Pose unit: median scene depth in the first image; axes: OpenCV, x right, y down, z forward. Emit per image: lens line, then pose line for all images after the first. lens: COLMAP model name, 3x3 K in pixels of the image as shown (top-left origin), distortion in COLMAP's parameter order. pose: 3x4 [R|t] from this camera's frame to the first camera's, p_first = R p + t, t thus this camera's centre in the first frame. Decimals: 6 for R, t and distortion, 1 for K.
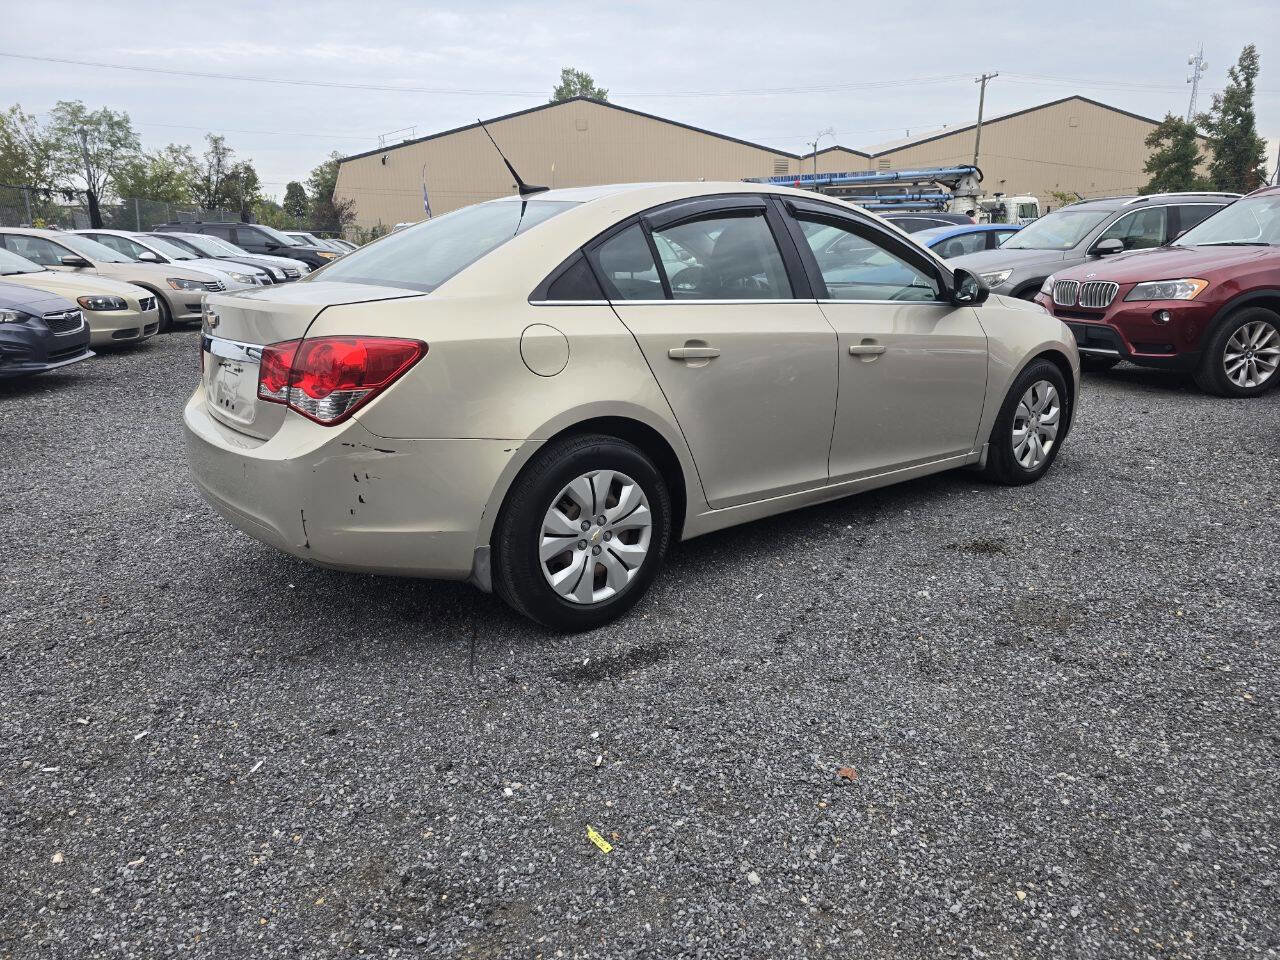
lens RADIAL K [[853.2, 0, 641.7], [0, 853.2, 485.6], [0, 0, 1]] dist [0.058681, -0.052136]
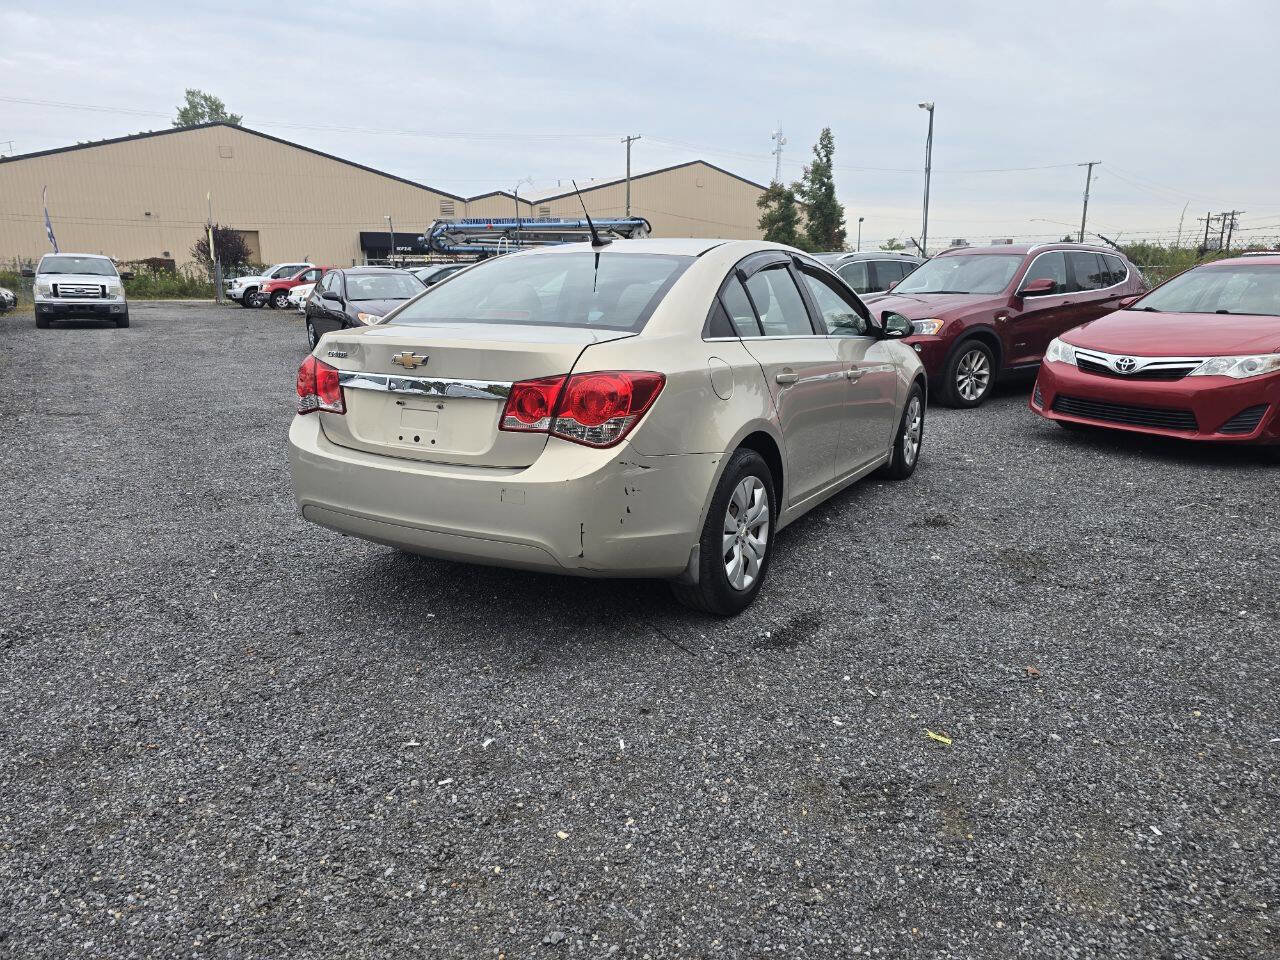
lens RADIAL K [[853.2, 0, 637.0], [0, 853.2, 485.8], [0, 0, 1]] dist [0.058681, -0.052136]
pose [[0.927695, -0.073490, 0.366035, -0.126468], [0.089102, 0.995685, -0.025916, 0.002420], [-0.362551, 0.056656, 0.930240, -0.012454]]
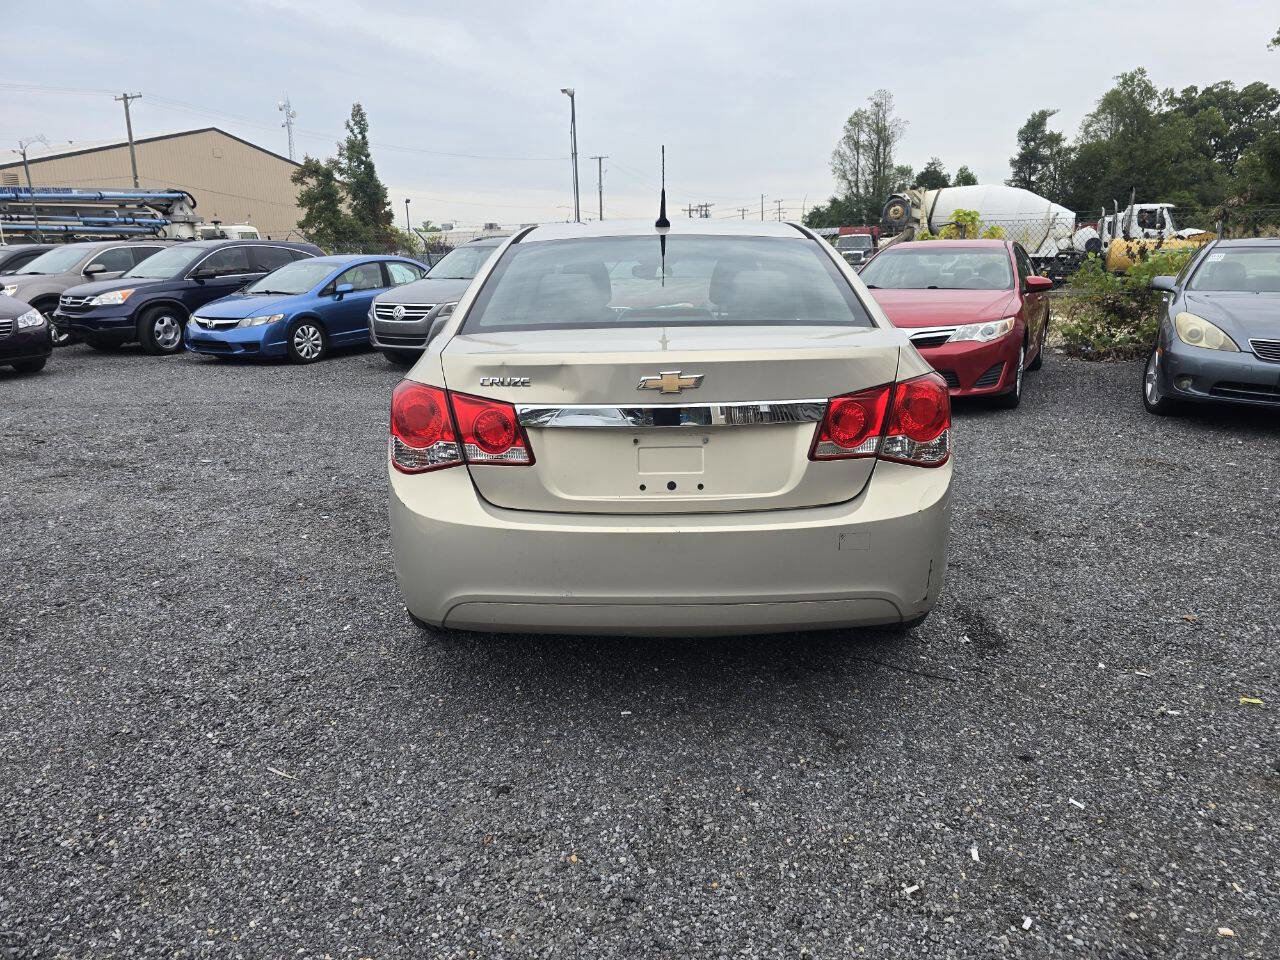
lens RADIAL K [[853.2, 0, 647.7], [0, 853.2, 476.3], [0, 0, 1]] dist [0.058681, -0.052136]
pose [[0.613763, -0.186633, 0.767113, -0.222500], [0.217433, 0.974039, 0.063009, -0.032367], [-0.758958, 0.128123, 0.638410, 0.107203]]
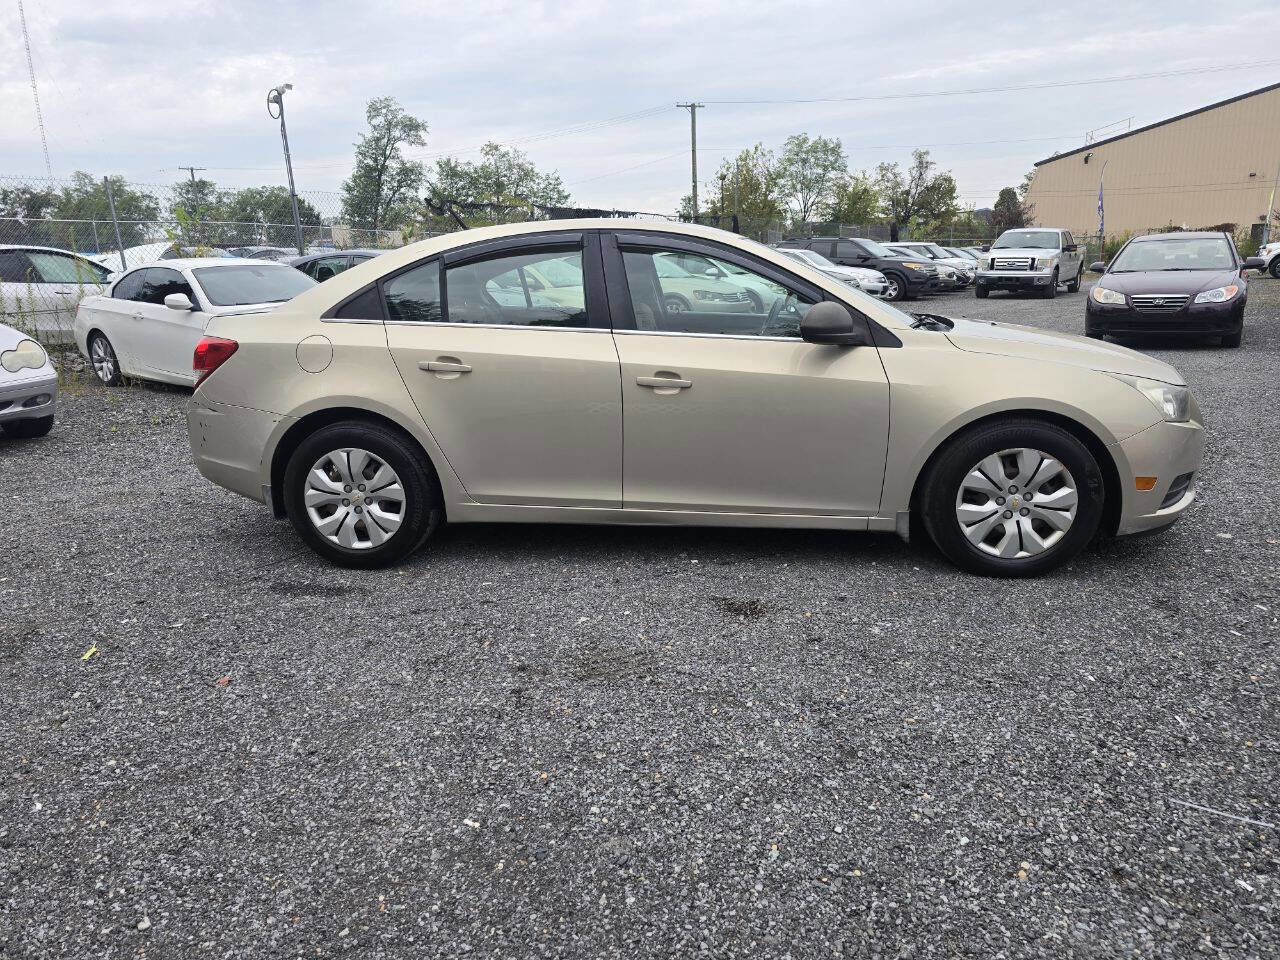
lens RADIAL K [[868.8, 0, 644.8], [0, 868.8, 484.8], [0, 0, 1]] dist [0.057994, -0.052559]
pose [[0.716875, 0.167545, -0.676771, 0.236630], [-0.175081, 0.982852, 0.057864, -0.023660], [0.674861, 0.077009, 0.733916, 0.062772]]
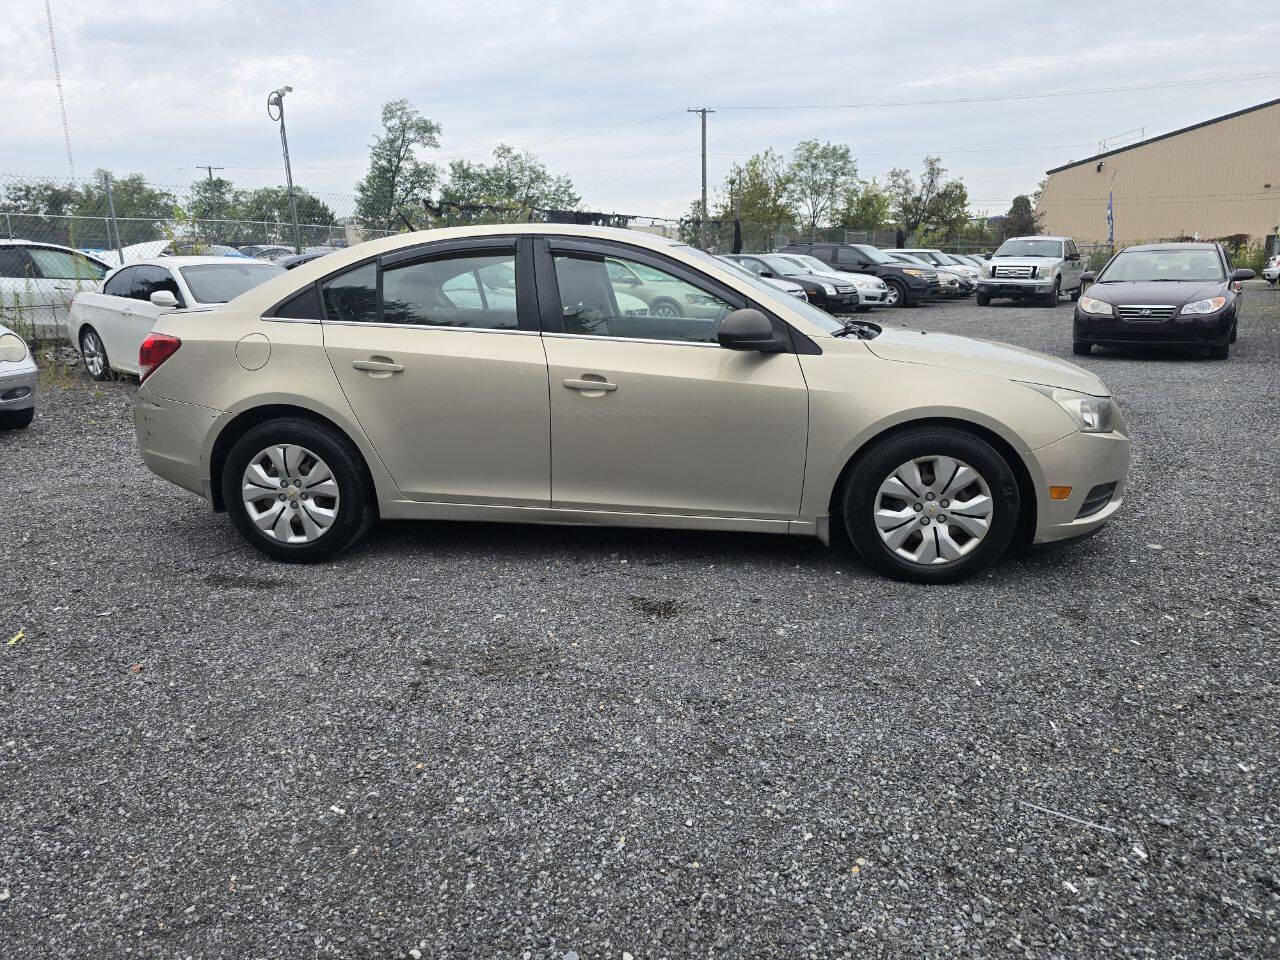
lens RADIAL K [[868.8, 0, 638.2], [0, 868.8, 477.9], [0, 0, 1]] dist [0.057994, -0.052559]
pose [[0.700585, 0.173137, -0.692246, 0.257842], [-0.191600, 0.980135, 0.051233, -0.028254], [0.687365, 0.096742, 0.719841, 0.076735]]
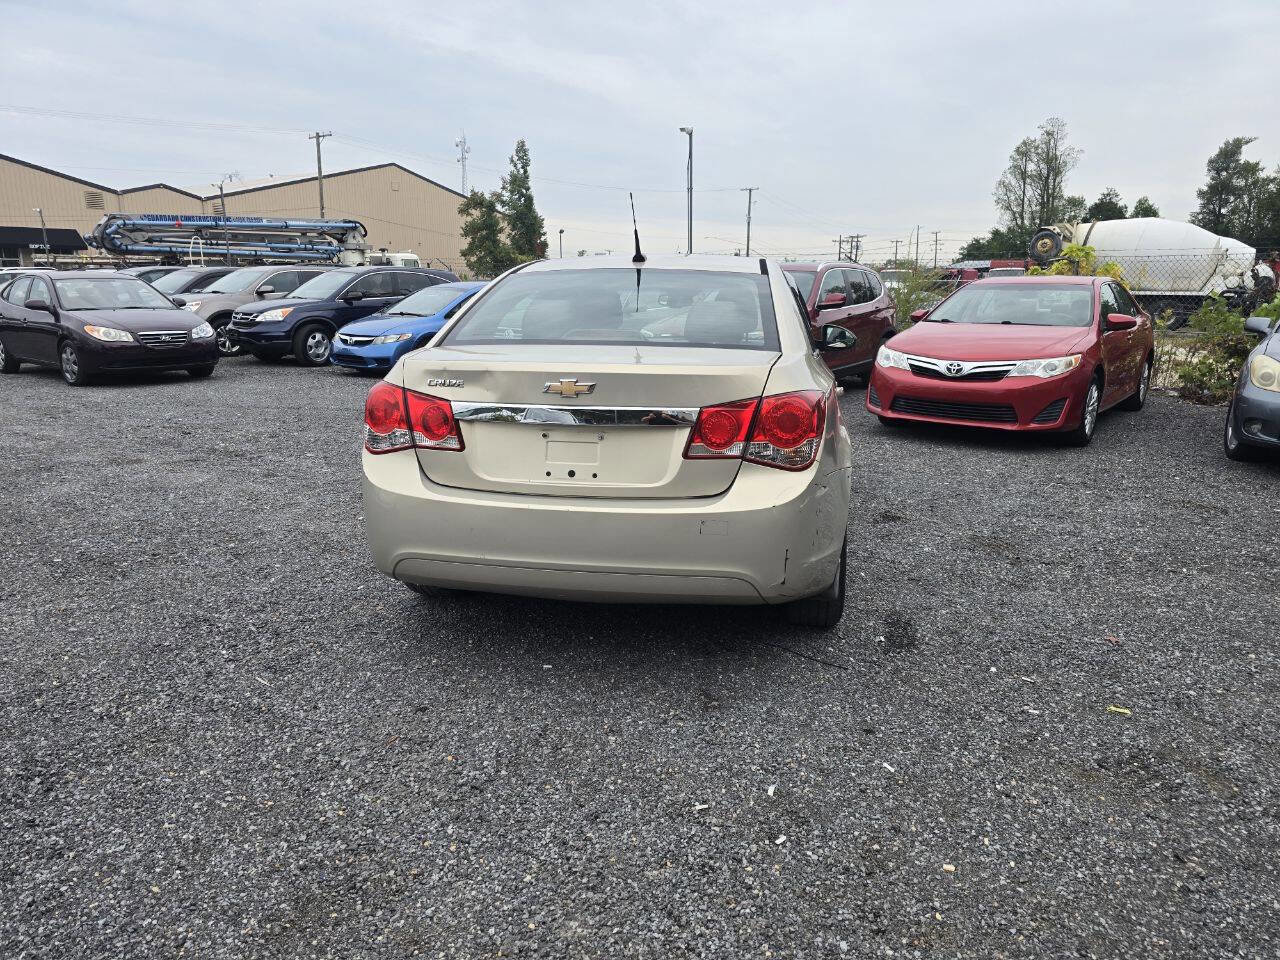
lens RADIAL K [[853.2, 0, 646.7], [0, 853.2, 481.0], [0, 0, 1]] dist [0.058681, -0.052136]
pose [[0.738521, -0.128040, 0.661961, -0.213815], [0.166273, 0.986066, 0.005226, -0.016217], [-0.653406, 0.106206, 0.749520, 0.049633]]
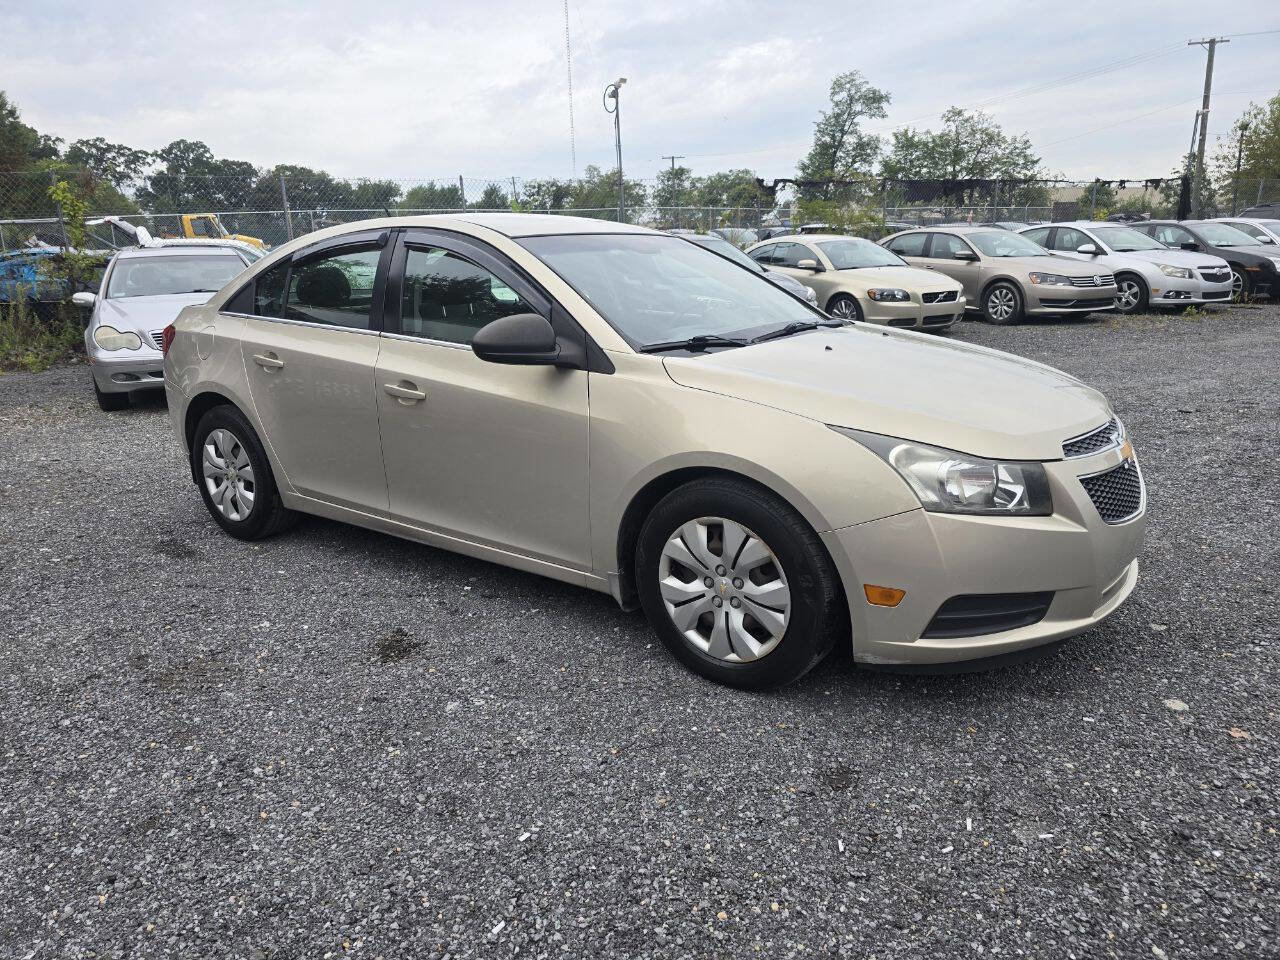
lens RADIAL K [[868.8, 0, 630.2], [0, 868.8, 487.2], [0, 0, 1]] dist [0.057994, -0.052559]
pose [[0.261866, 0.255480, -0.930675, 0.308145], [-0.235826, 0.952032, 0.194988, -0.075312], [0.935848, 0.168417, 0.309554, 0.237329]]
